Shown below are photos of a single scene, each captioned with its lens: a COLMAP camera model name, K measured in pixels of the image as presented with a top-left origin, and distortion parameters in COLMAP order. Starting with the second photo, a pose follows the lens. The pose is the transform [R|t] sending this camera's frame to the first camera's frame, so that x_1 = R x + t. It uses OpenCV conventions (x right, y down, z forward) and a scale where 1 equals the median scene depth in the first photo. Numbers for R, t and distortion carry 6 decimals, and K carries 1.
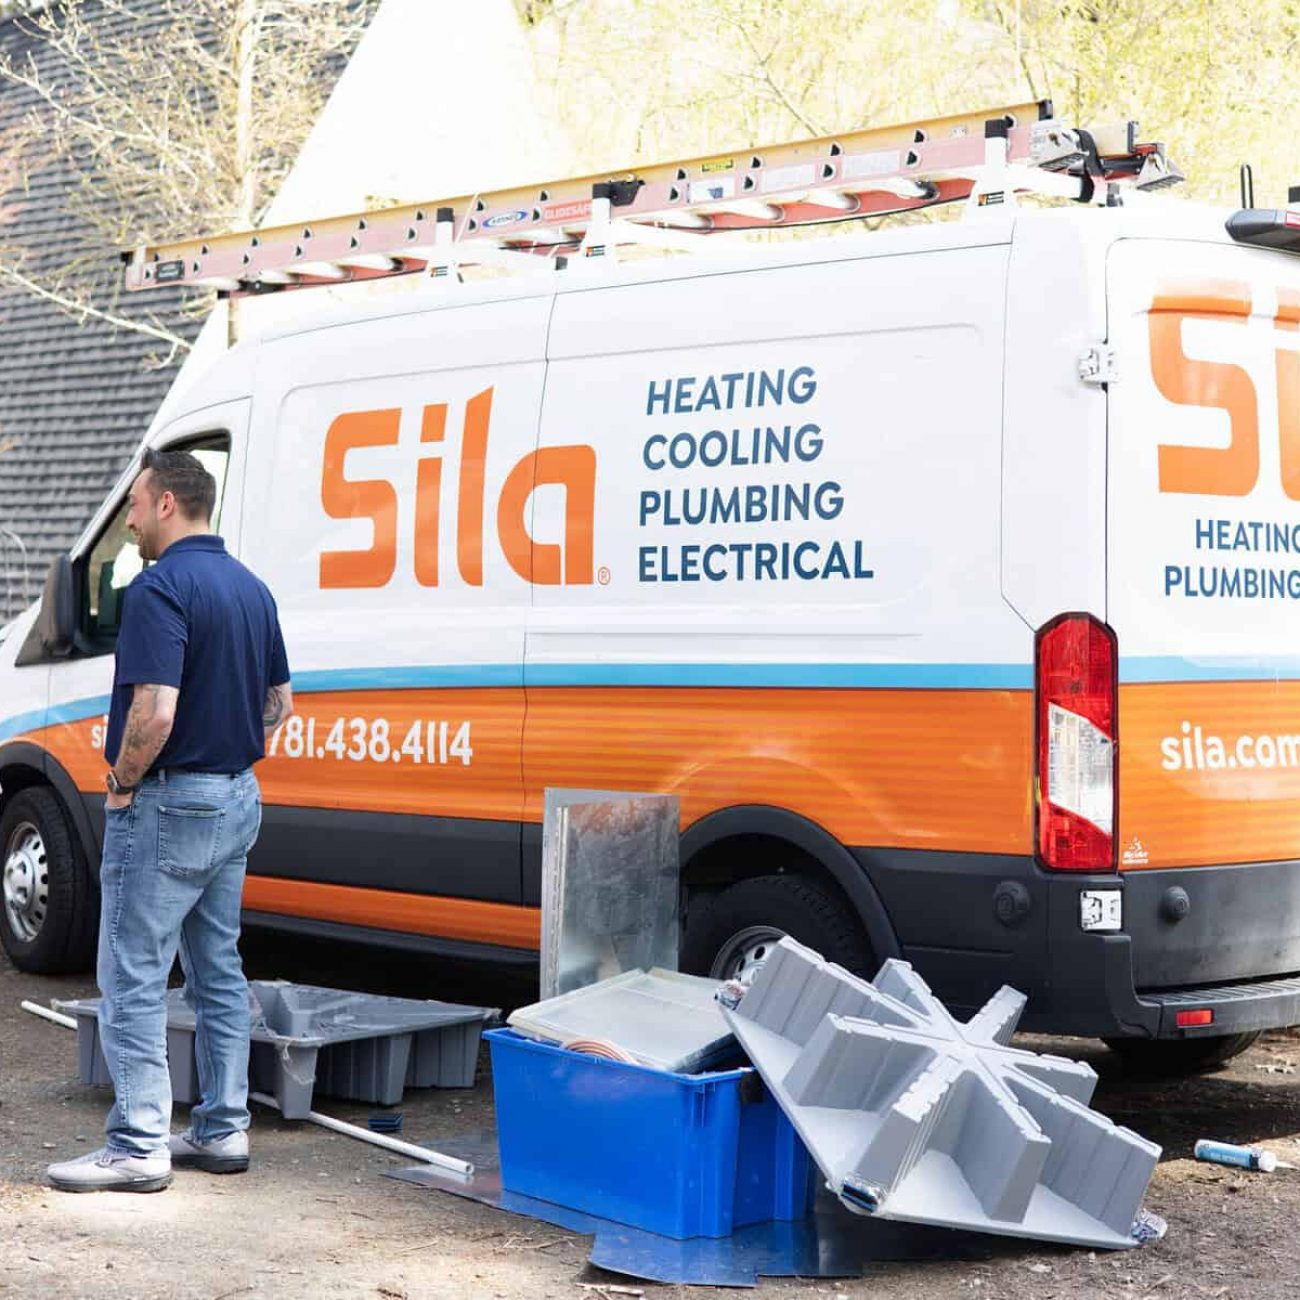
lens RADIAL K [[2705.1, 0, 650.0], [0, 2705.1, 650.0], [0, 0, 1]] dist [0.063683, -0.047409]
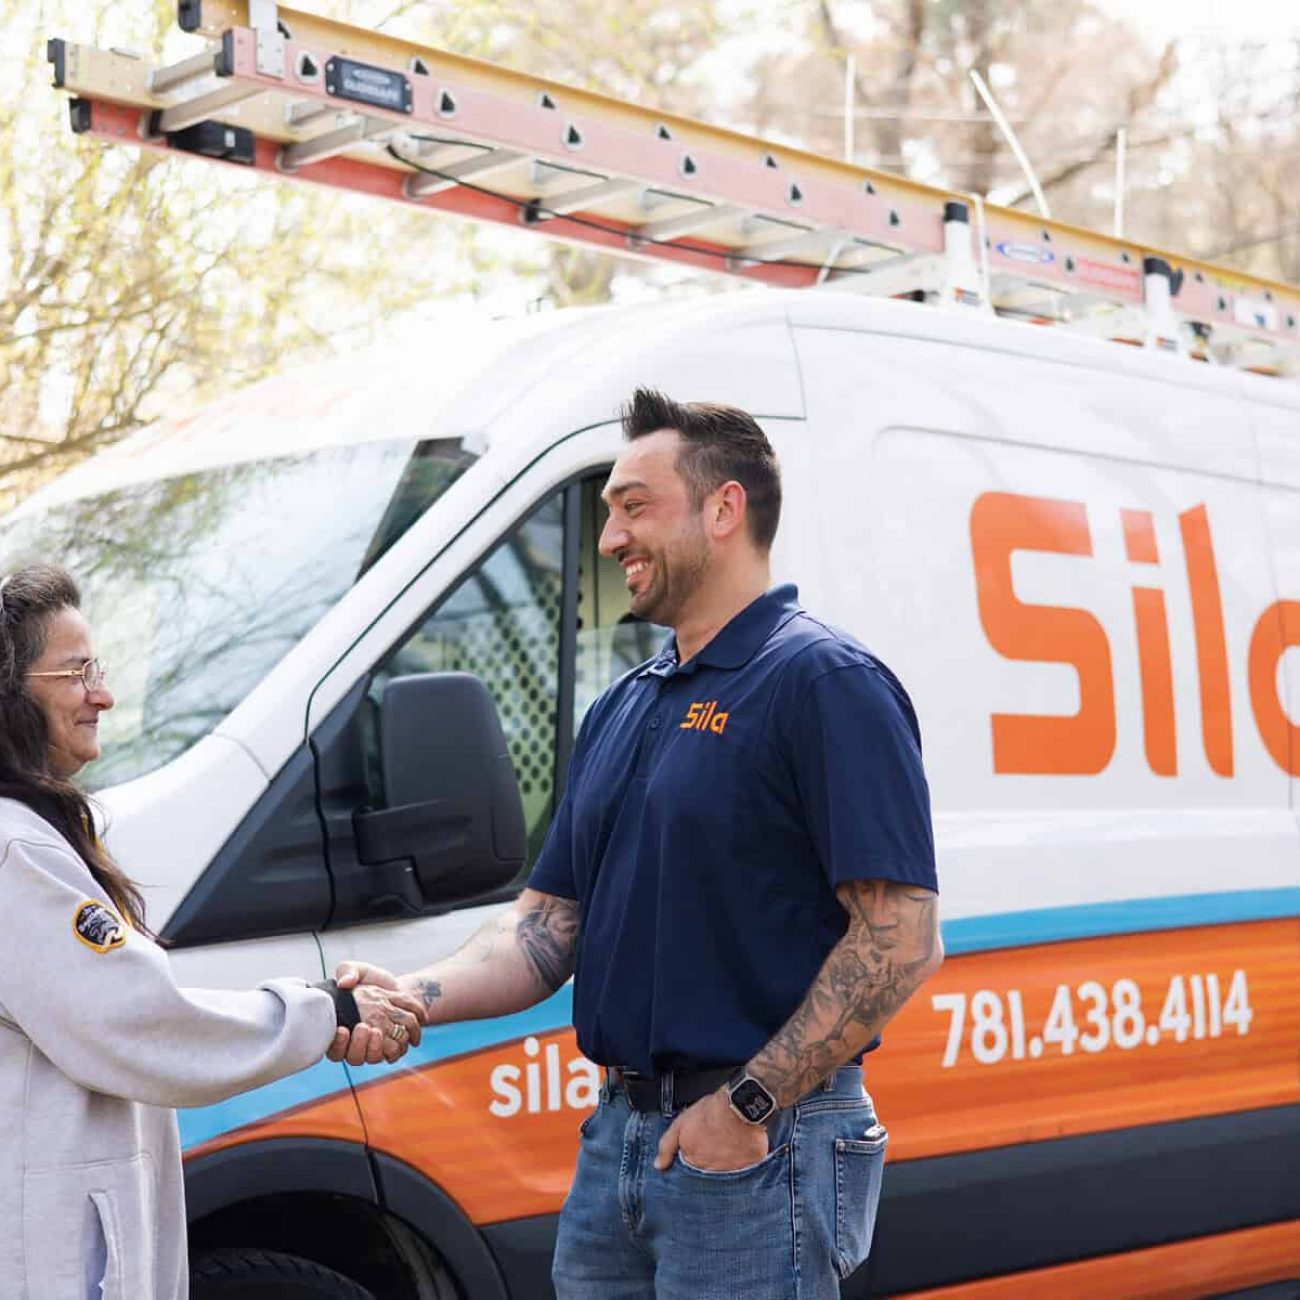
lens RADIAL K [[2705.1, 0, 650.0], [0, 2705.1, 650.0], [0, 0, 1]] dist [0.063683, -0.047409]
pose [[-0.024496, 0.079191, 0.996558, -0.829687], [0.025742, 0.996577, -0.078560, -0.005564], [-0.999368, 0.023729, -0.026451, 1.258917]]
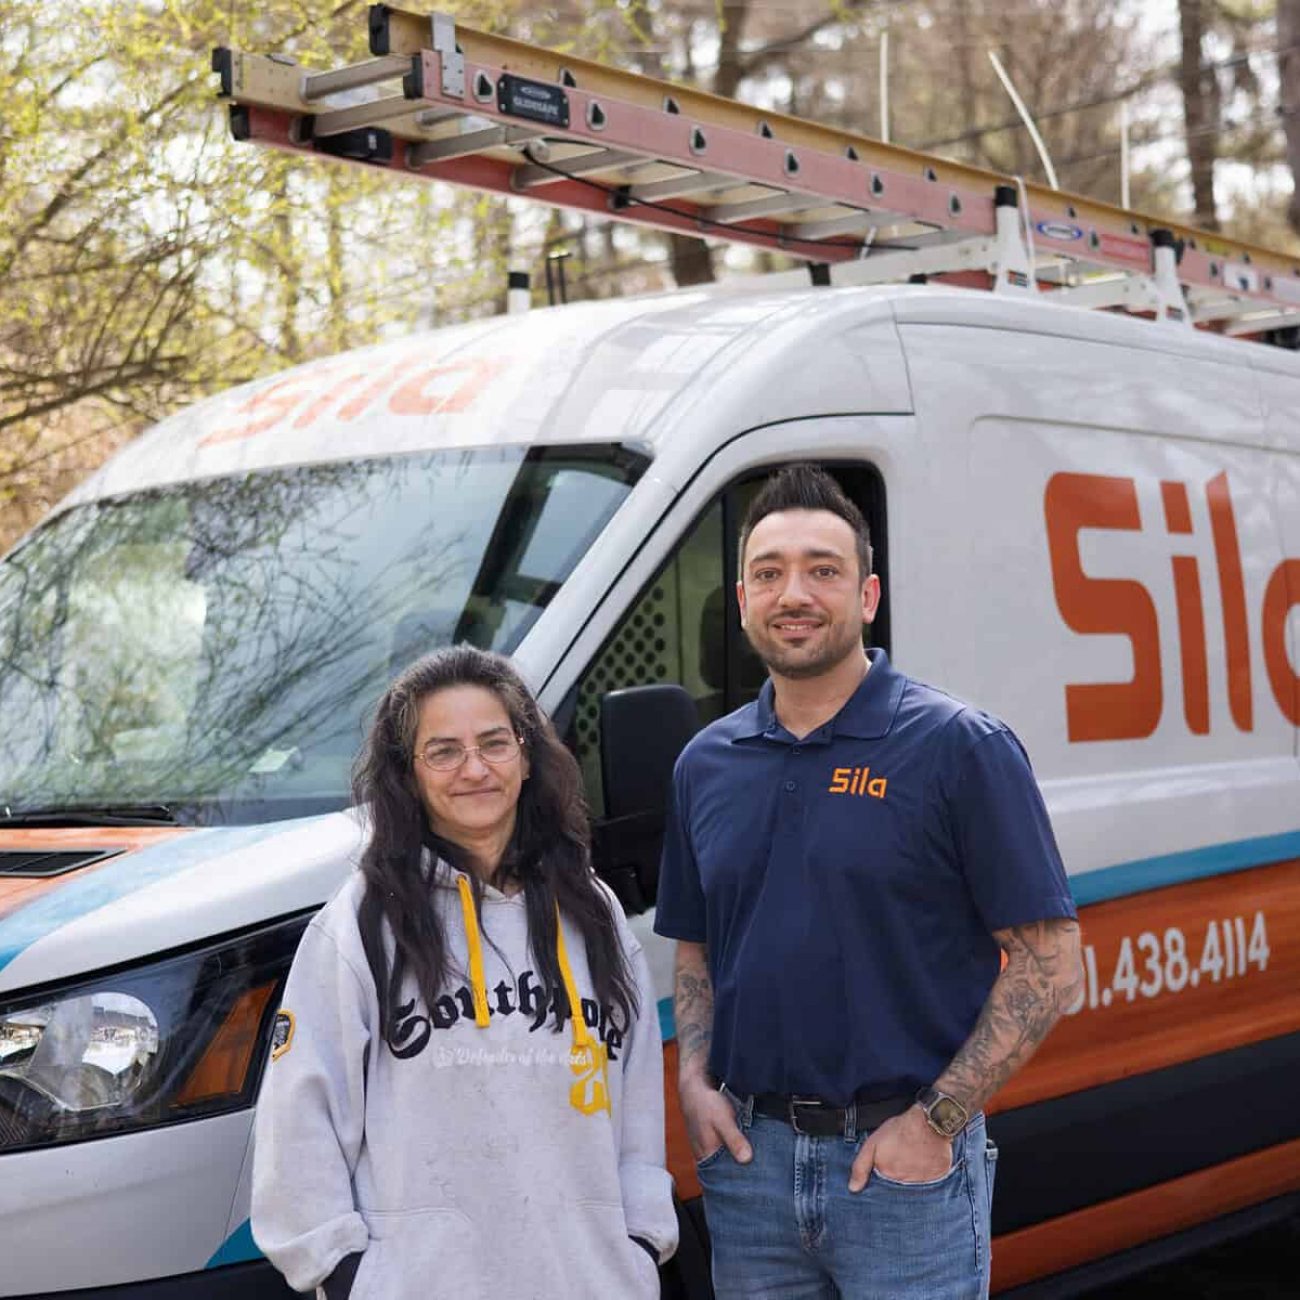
lens RADIAL K [[2705.1, 0, 650.0], [0, 2705.1, 650.0], [0, 0, 1]] dist [0.063683, -0.047409]
pose [[-0.135821, 0.019132, 0.990549, -0.854071], [0.034155, 0.999310, -0.014618, -0.044325], [-0.990144, 0.031847, -0.136381, 1.365758]]
